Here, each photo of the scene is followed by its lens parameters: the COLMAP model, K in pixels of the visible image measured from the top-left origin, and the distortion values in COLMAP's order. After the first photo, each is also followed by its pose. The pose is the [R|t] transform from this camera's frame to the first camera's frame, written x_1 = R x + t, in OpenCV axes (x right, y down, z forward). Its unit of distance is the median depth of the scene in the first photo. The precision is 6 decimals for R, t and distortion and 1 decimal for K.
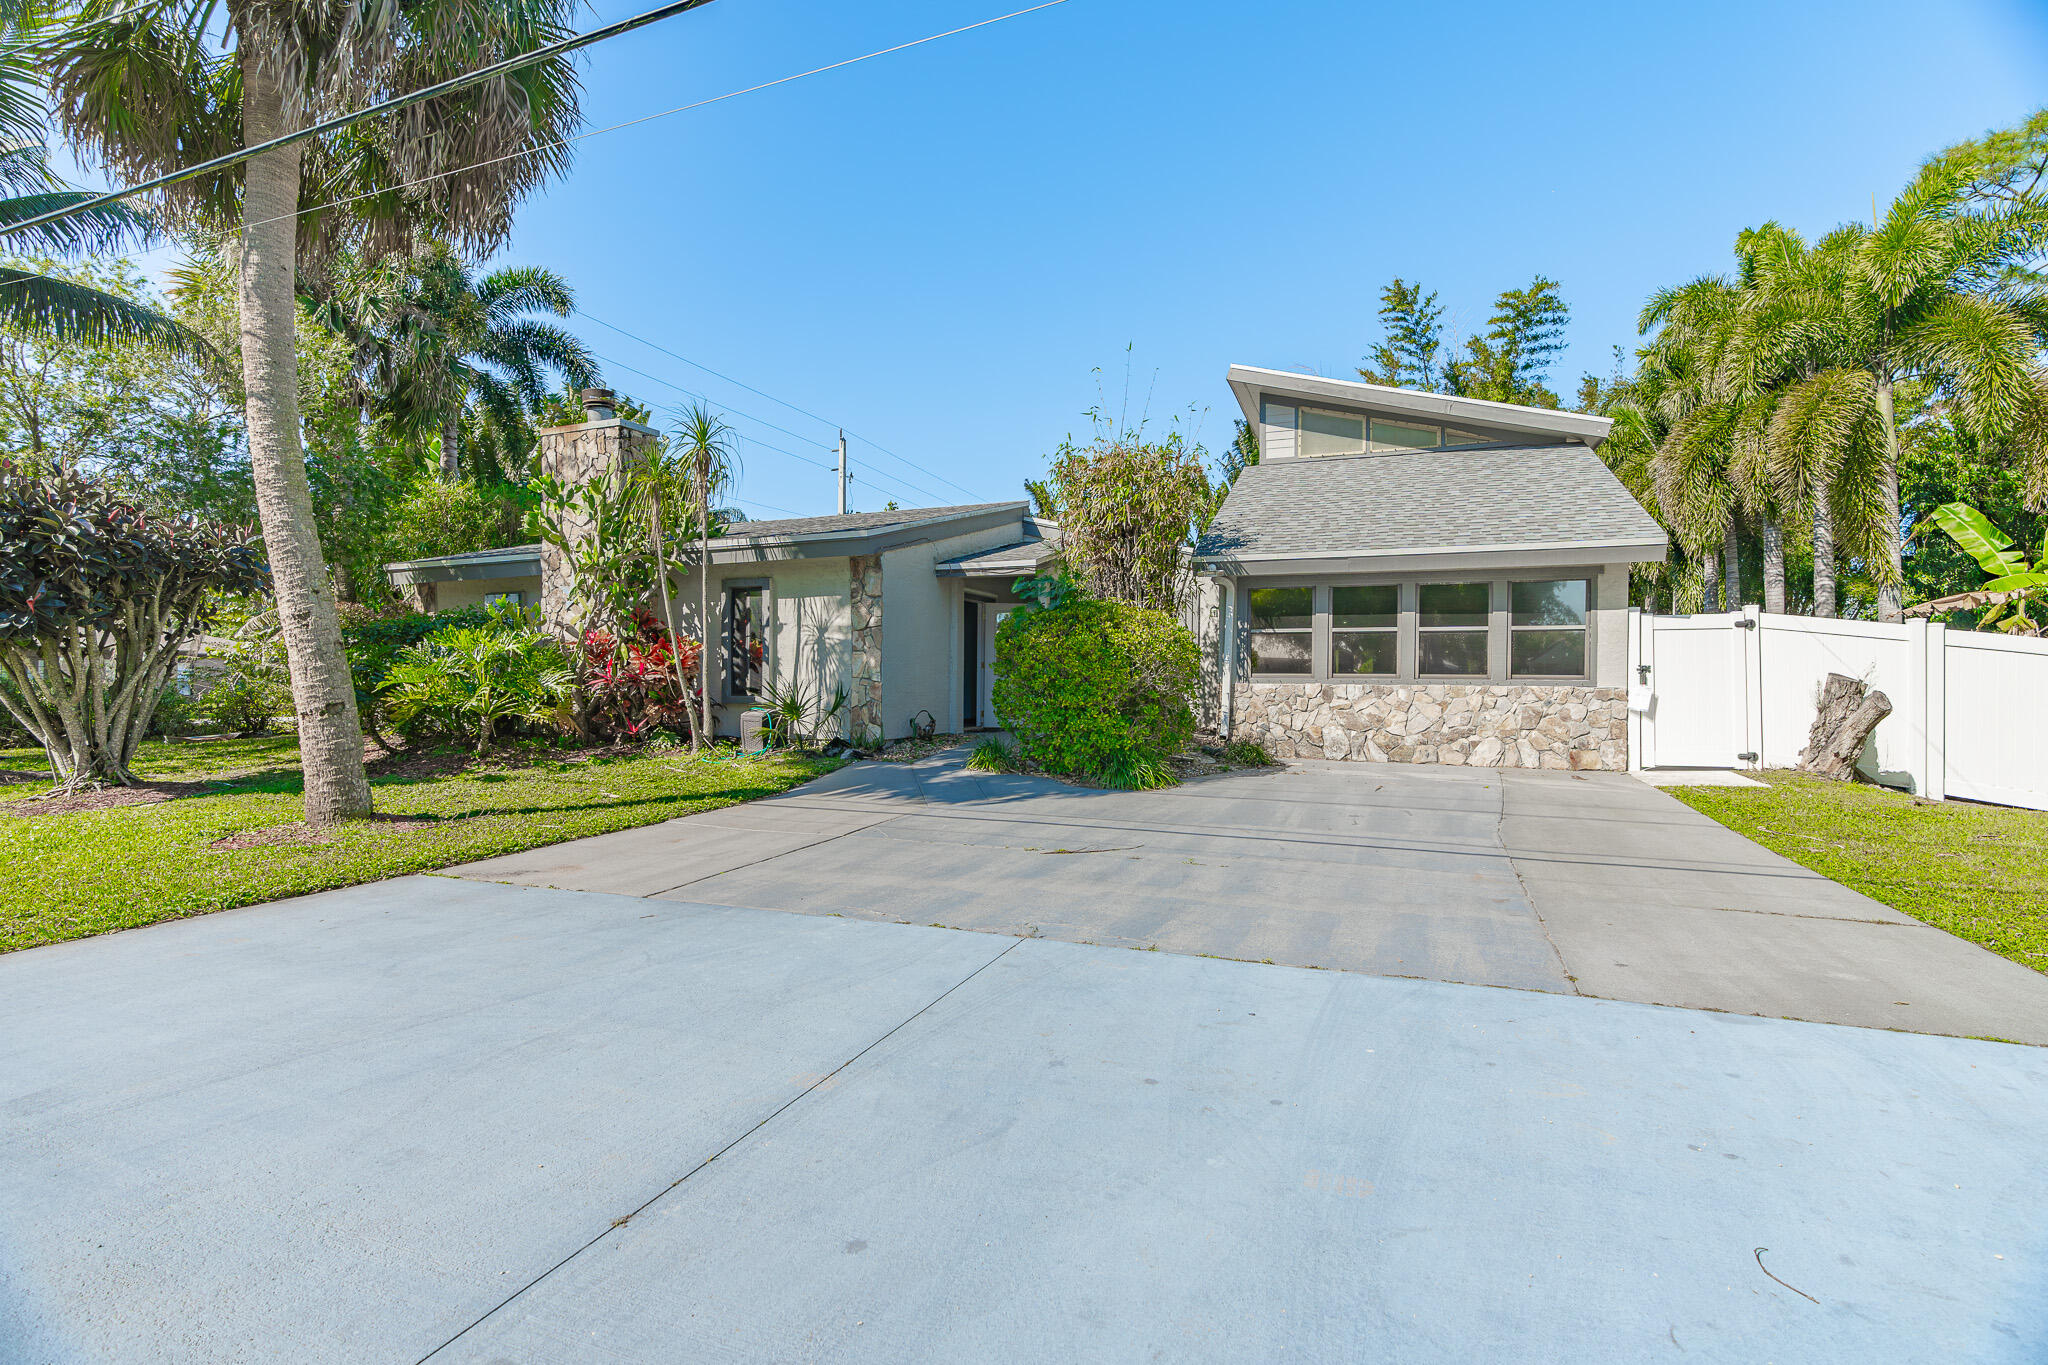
lens RADIAL K [[939.5, 0, 1024.5], [0, 939.5, 683.6], [0, 0, 1]] dist [-0.010395, -0.000448]
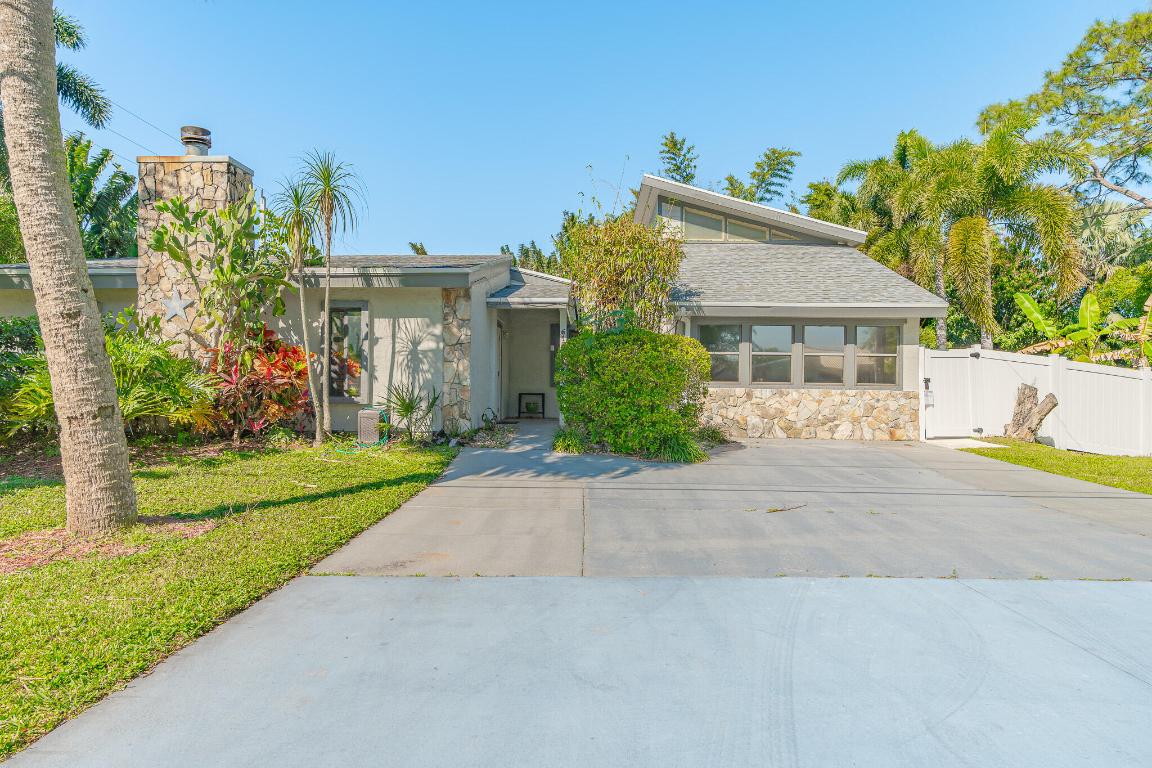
lens RADIAL K [[633.3, 0, 576.2], [0, 633.3, 382.8], [0, 0, 1]] dist [-0.005990, 0.003475]
pose [[0.936960, 0.005762, 0.349390, -0.316834], [-0.003330, 0.999966, -0.007561, -0.000078], [-0.349422, 0.005921, 0.936947, 0.132421]]
